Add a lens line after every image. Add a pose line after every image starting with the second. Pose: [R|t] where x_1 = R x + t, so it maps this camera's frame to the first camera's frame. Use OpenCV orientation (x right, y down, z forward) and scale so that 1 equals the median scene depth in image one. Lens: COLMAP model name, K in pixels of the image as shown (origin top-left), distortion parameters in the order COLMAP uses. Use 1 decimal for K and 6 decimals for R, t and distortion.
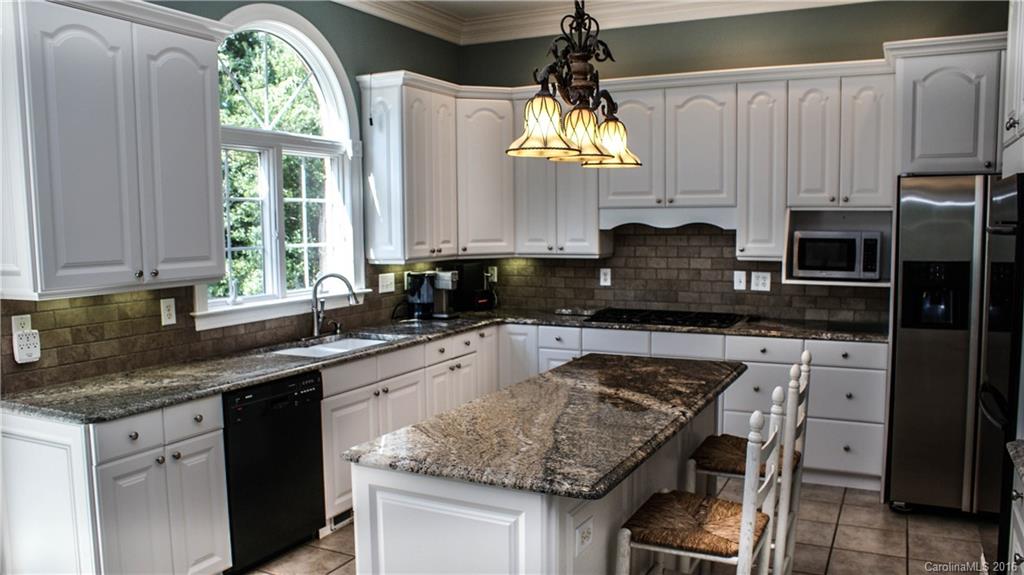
lens RADIAL K [[804.7, 0, 507.5], [0, 804.7, 282.3], [0, 0, 1]] dist [-0.096186, 0.010698]
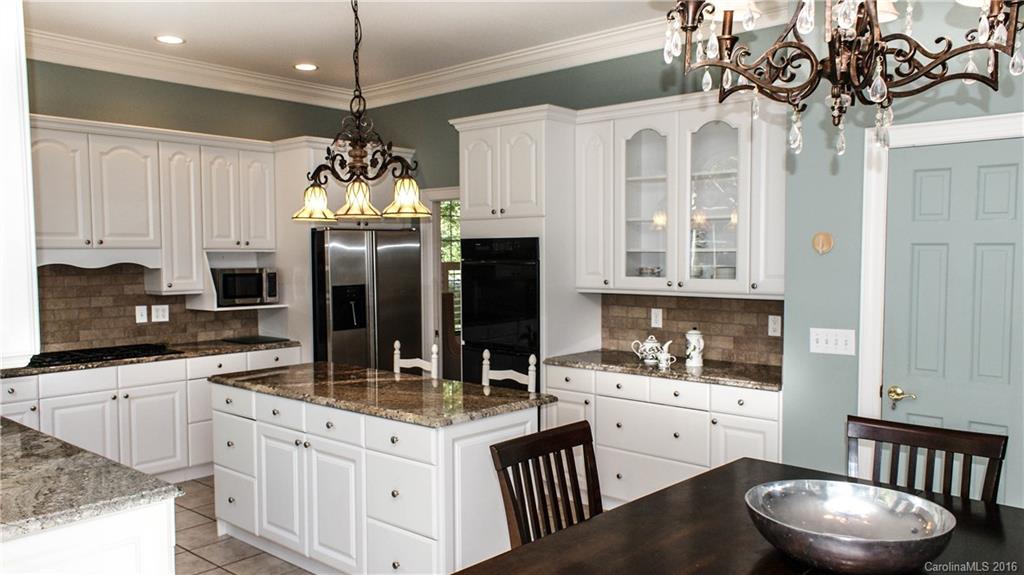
lens RADIAL K [[804.7, 0, 508.9], [0, 804.7, 290.0], [0, 0, 1]] dist [-0.096186, 0.010698]
pose [[0.234802, -0.036921, 0.971342, -0.670691], [0.080477, 0.996586, 0.018427, -0.015375], [-0.968706, 0.073844, 0.236972, 0.240592]]
